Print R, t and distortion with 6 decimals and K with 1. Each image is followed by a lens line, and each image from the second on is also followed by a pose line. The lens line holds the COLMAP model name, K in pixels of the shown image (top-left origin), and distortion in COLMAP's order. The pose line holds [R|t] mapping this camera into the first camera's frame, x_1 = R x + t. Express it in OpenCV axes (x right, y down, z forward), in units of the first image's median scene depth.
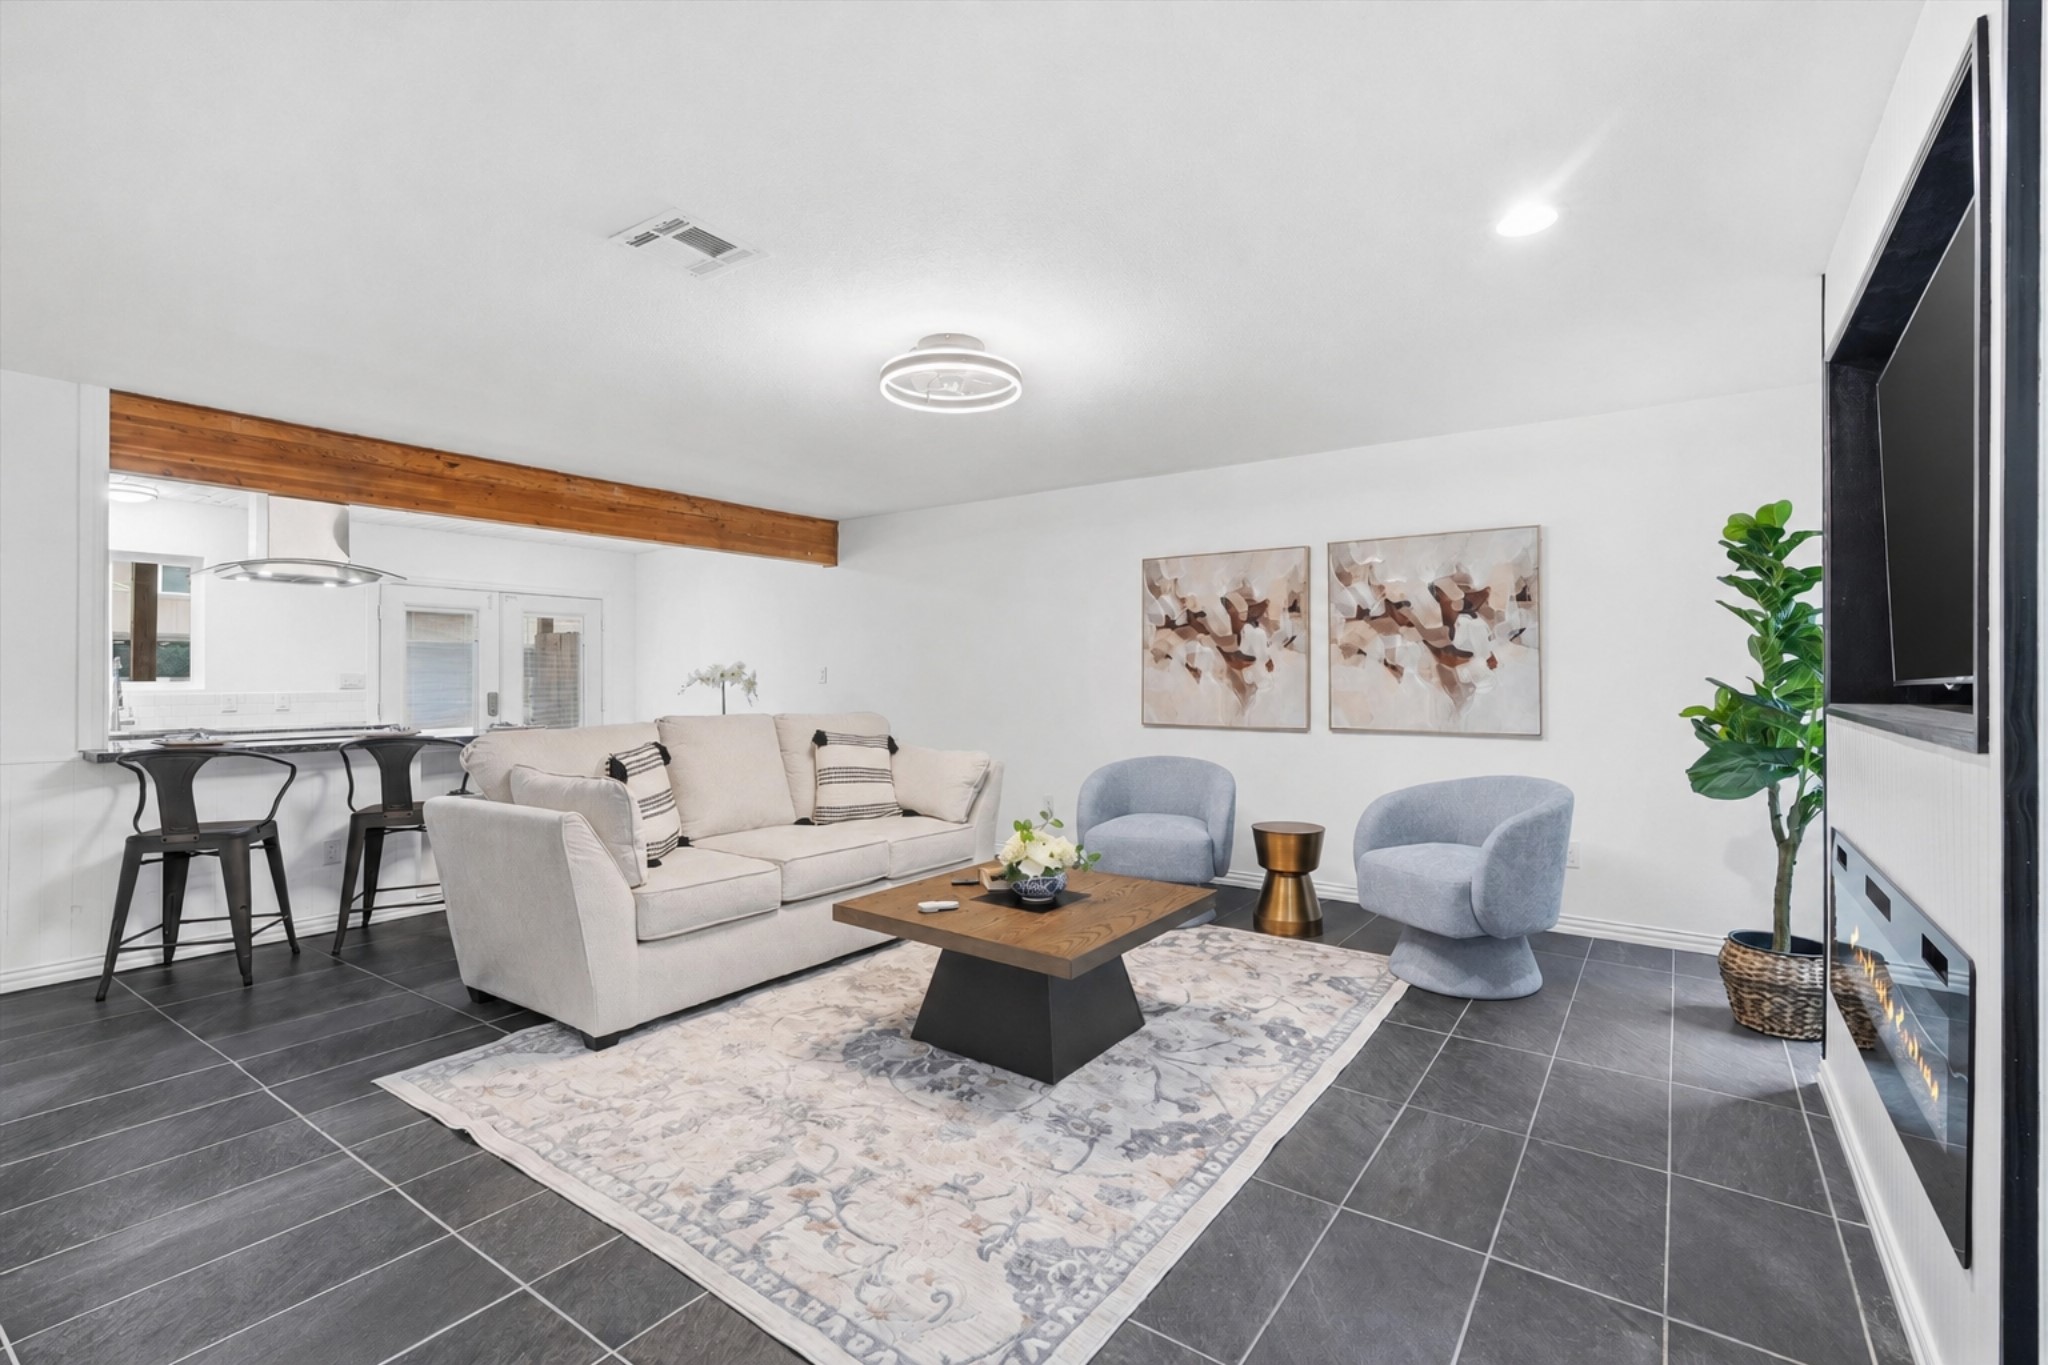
lens RADIAL K [[923.6, 0, 1033.3], [0, 923.6, 677.0], [0, 0, 1]] dist [-0.004552, 0.000024]
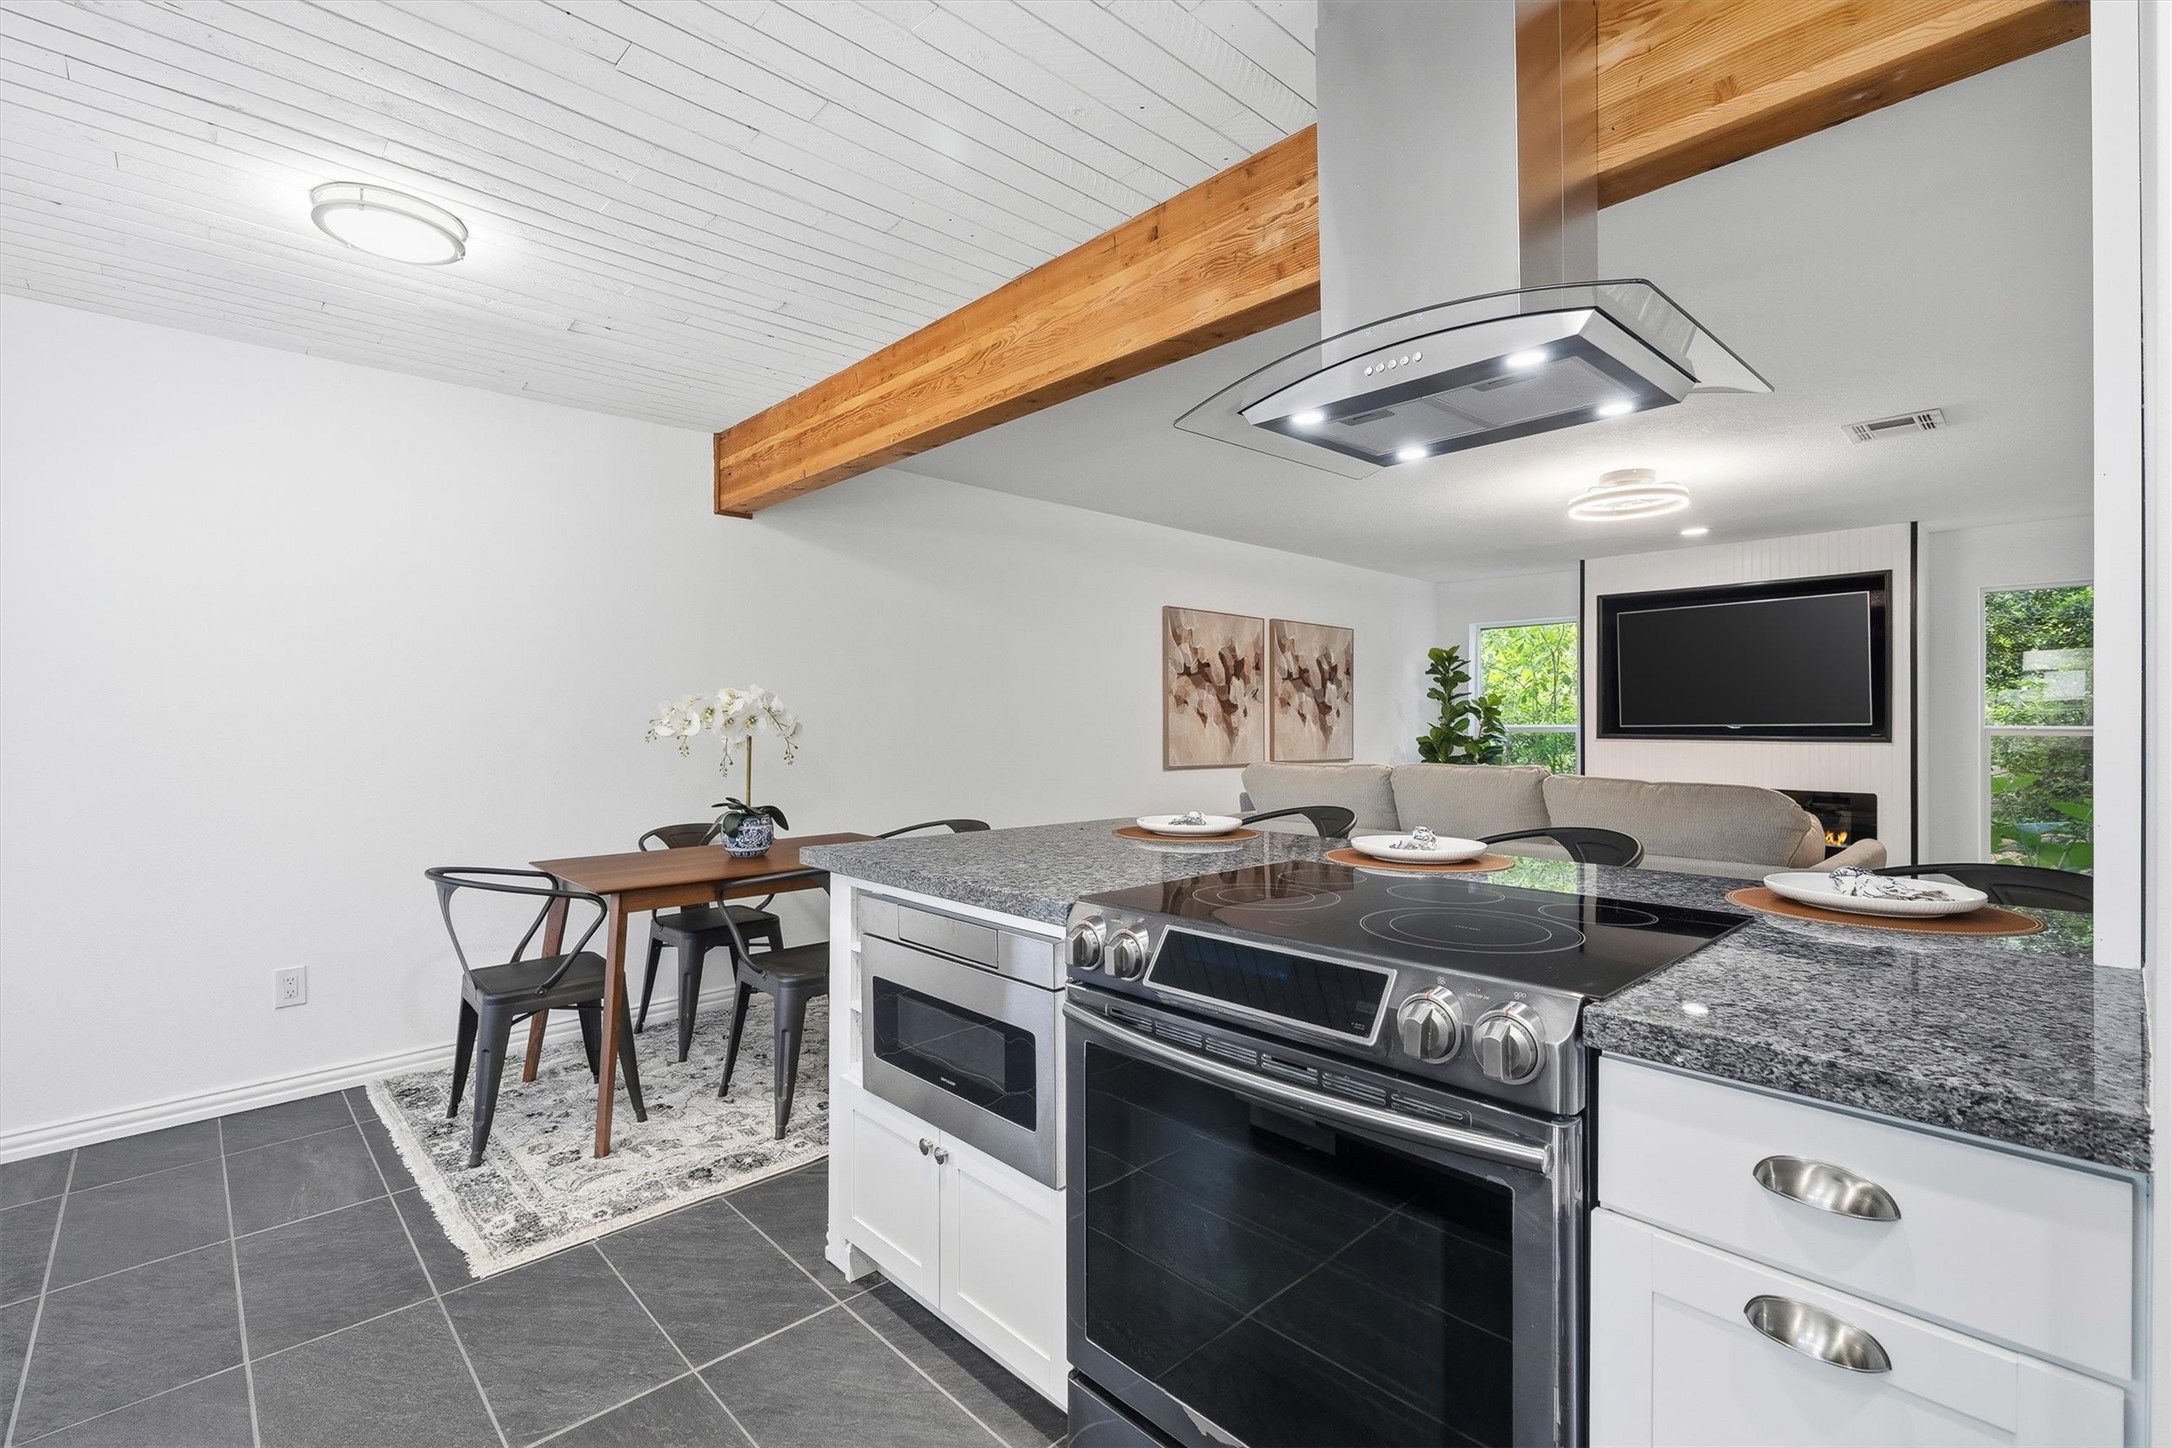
lens RADIAL K [[979.6, 0, 1095.9], [0, 979.6, 718.2], [0, 0, 1]] dist [-0.004552, 0.000024]
pose [[0.193656, 0.007095, 0.981044, -1.135165], [-0.002687, 0.999974, -0.006702, 0.004645], [-0.981066, -0.001338, 0.193670, 1.027528]]
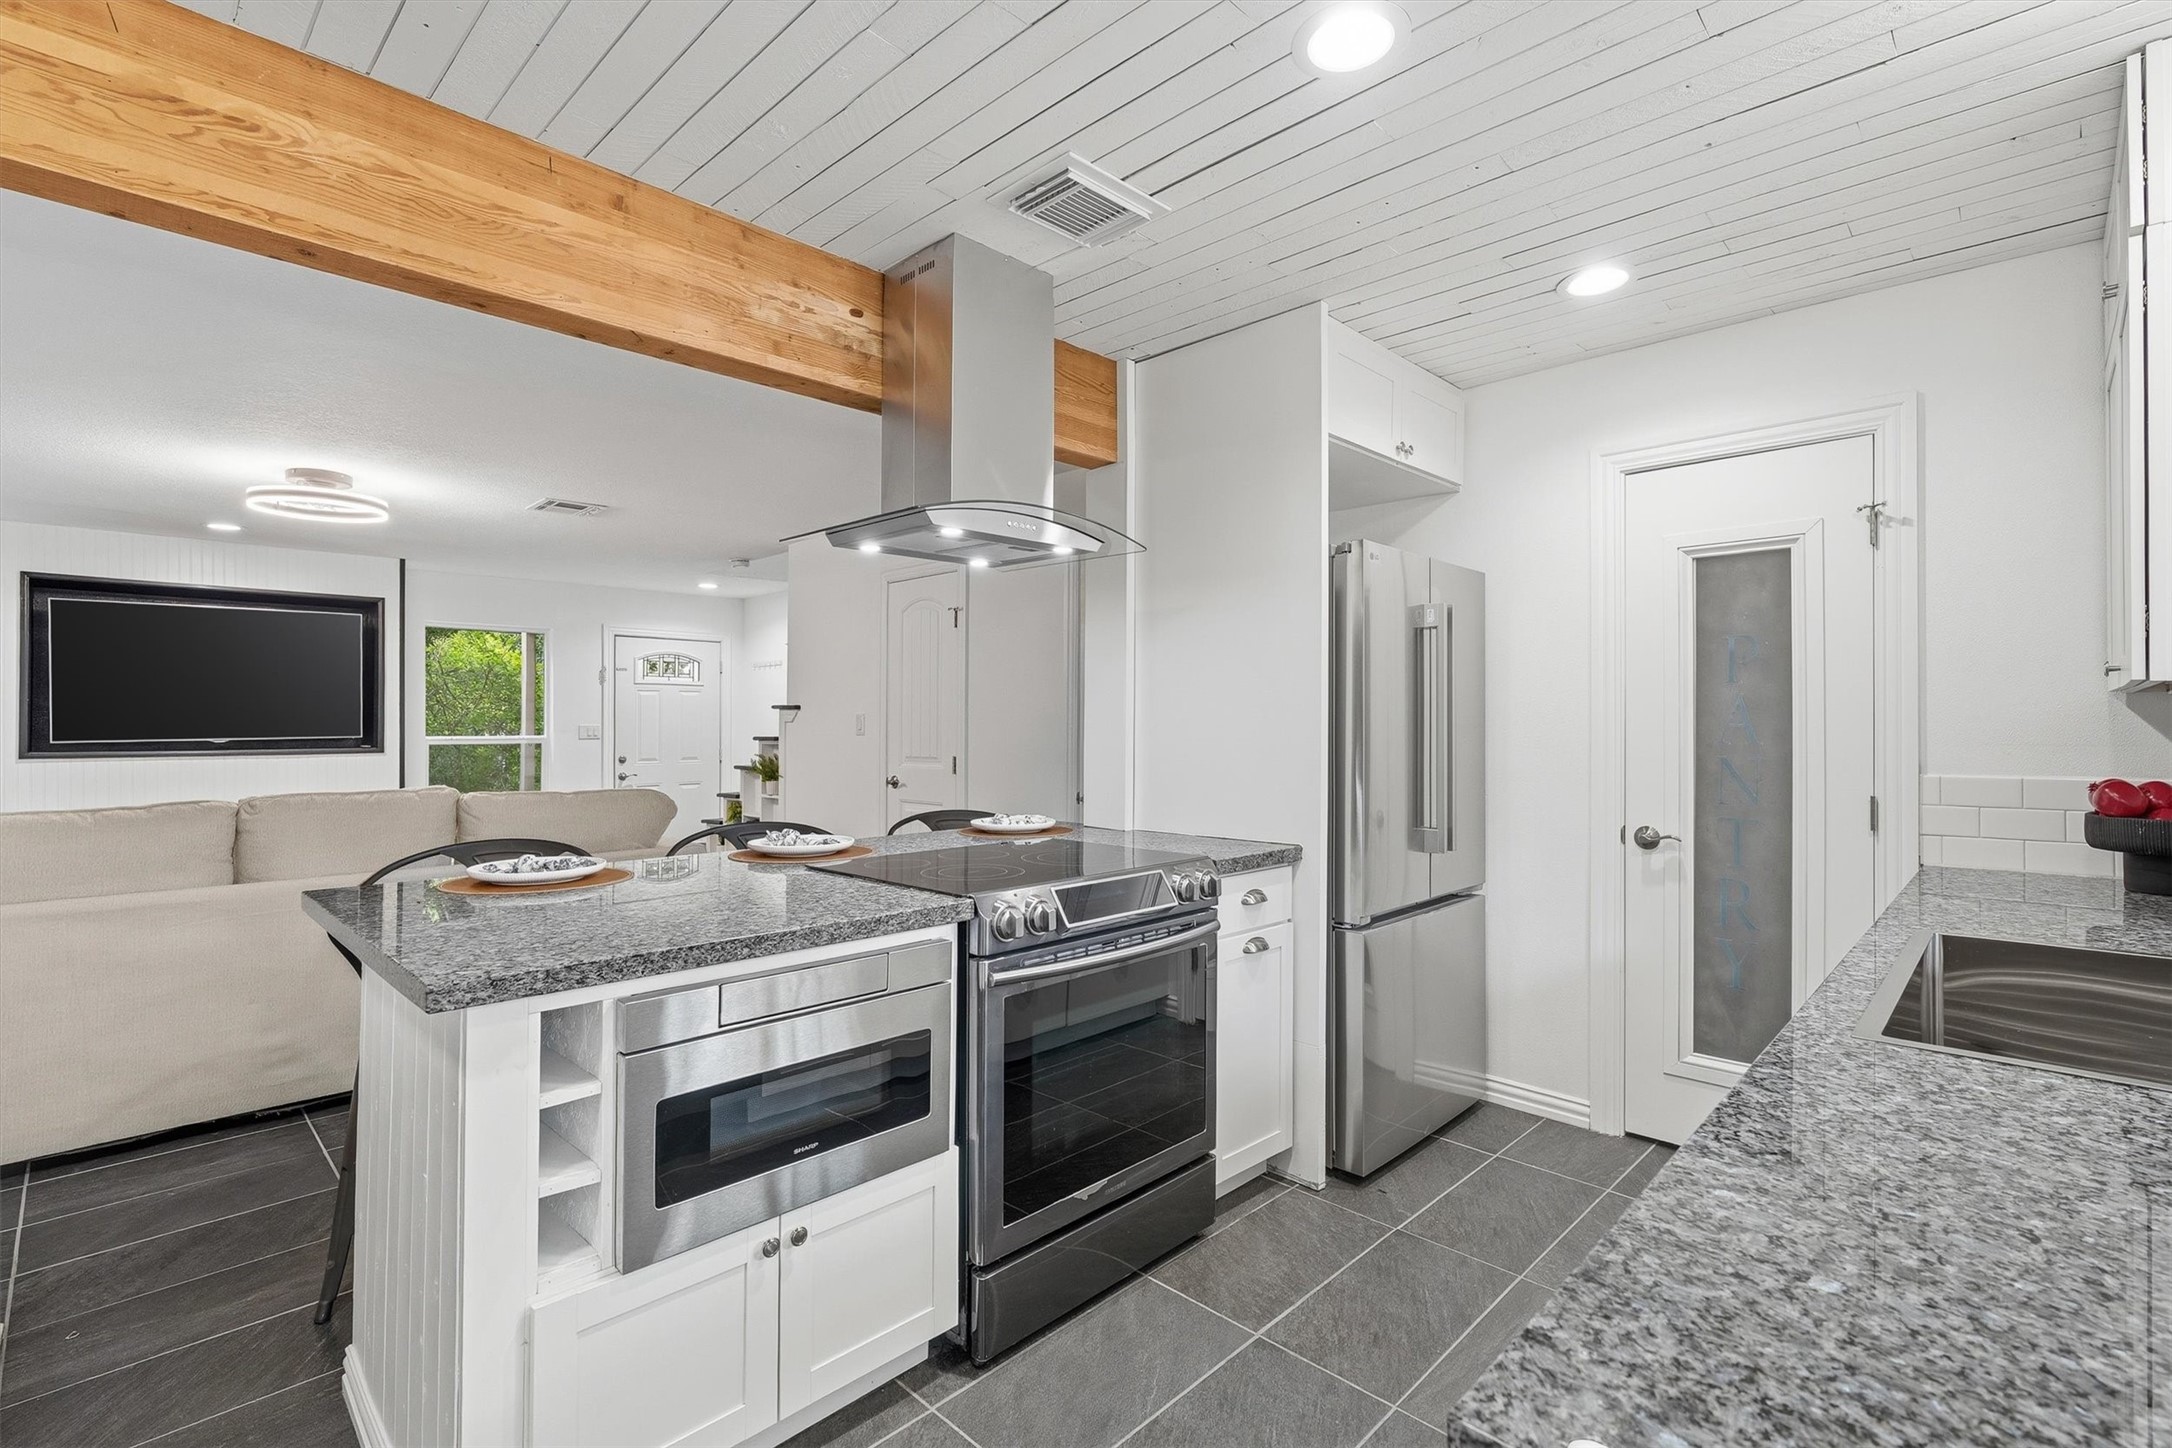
lens RADIAL K [[992.8, 0, 1086.0], [0, 992.8, 724.0], [0, 0, 1]] dist [-0.002570, 0.000343]
pose [[-0.987546, 0.005179, 0.157246, -0.926474], [0.004626, 0.999982, -0.003882, -0.006012], [-0.157263, -0.003106, -0.987552, 1.493263]]
